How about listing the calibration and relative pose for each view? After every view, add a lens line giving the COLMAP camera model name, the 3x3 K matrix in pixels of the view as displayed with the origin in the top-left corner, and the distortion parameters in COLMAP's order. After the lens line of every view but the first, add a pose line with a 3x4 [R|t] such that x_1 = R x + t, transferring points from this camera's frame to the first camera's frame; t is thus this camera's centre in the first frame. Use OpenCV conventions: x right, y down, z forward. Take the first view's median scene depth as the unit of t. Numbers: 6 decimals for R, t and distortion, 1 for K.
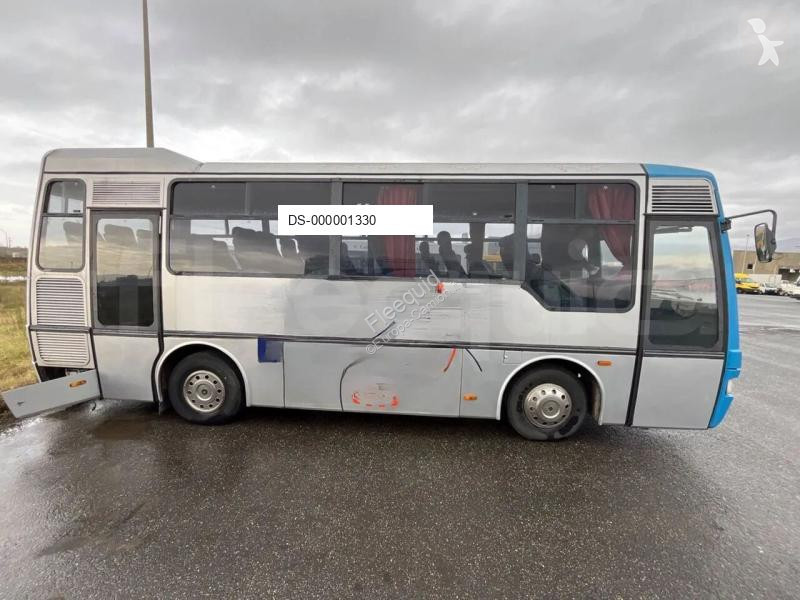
lens RADIAL K [[522.1, 0, 398.7], [0, 522.1, 297.6], [0, 0, 1]] dist [-0.017310, 0.002425]
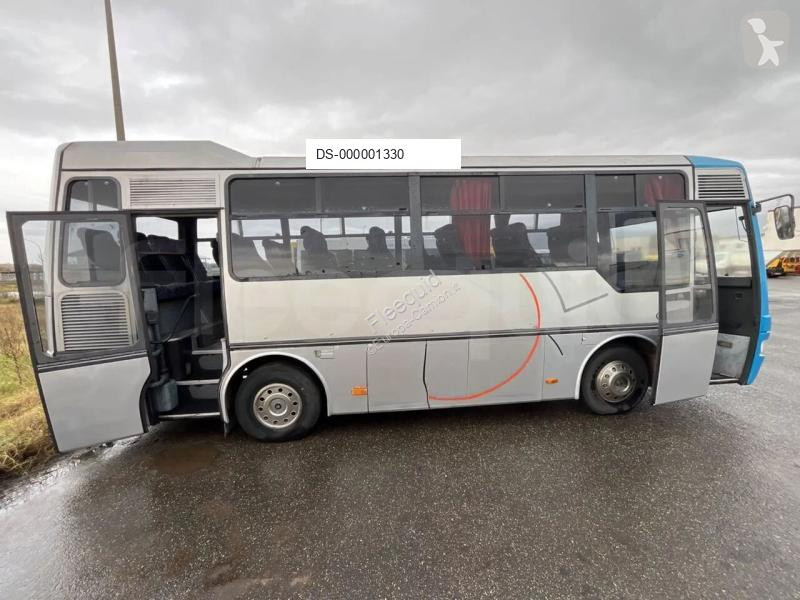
lens RADIAL K [[522.1, 0, 424.4], [0, 522.1, 299.0], [0, 0, 1]] dist [-0.017310, 0.002425]
pose [[0.970666, -0.069431, 0.230189, -0.346959], [0.066792, 0.997581, 0.019244, -0.009515], [-0.230969, -0.003304, 0.972956, 0.046017]]
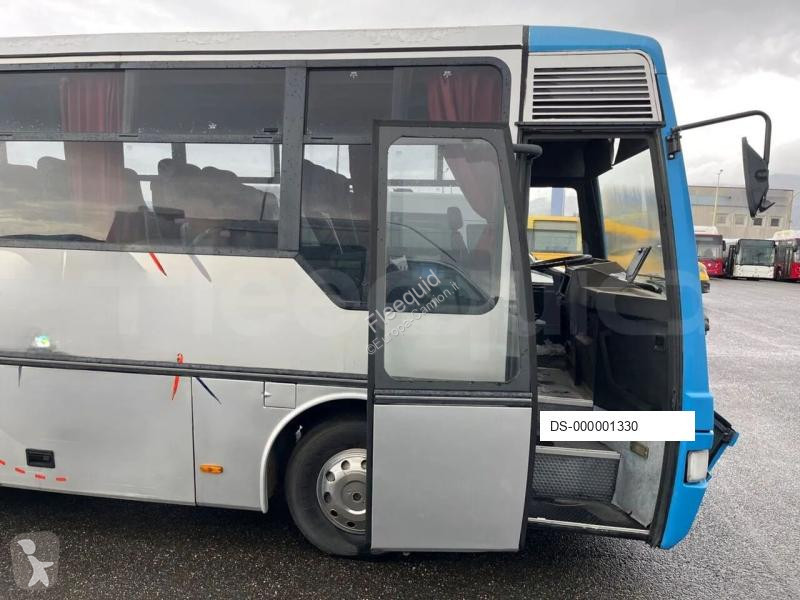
lens RADIAL K [[1065.9, 0, 395.2], [0, 1065.9, 297.0], [0, 0, 1]] dist [0.079332, 0.000000]
pose [[0.989073, 0.015833, -0.146574, 0.493966], [-0.016659, 0.999851, -0.004413, 0.017180], [0.146482, 0.006806, 0.989190, -0.062898]]
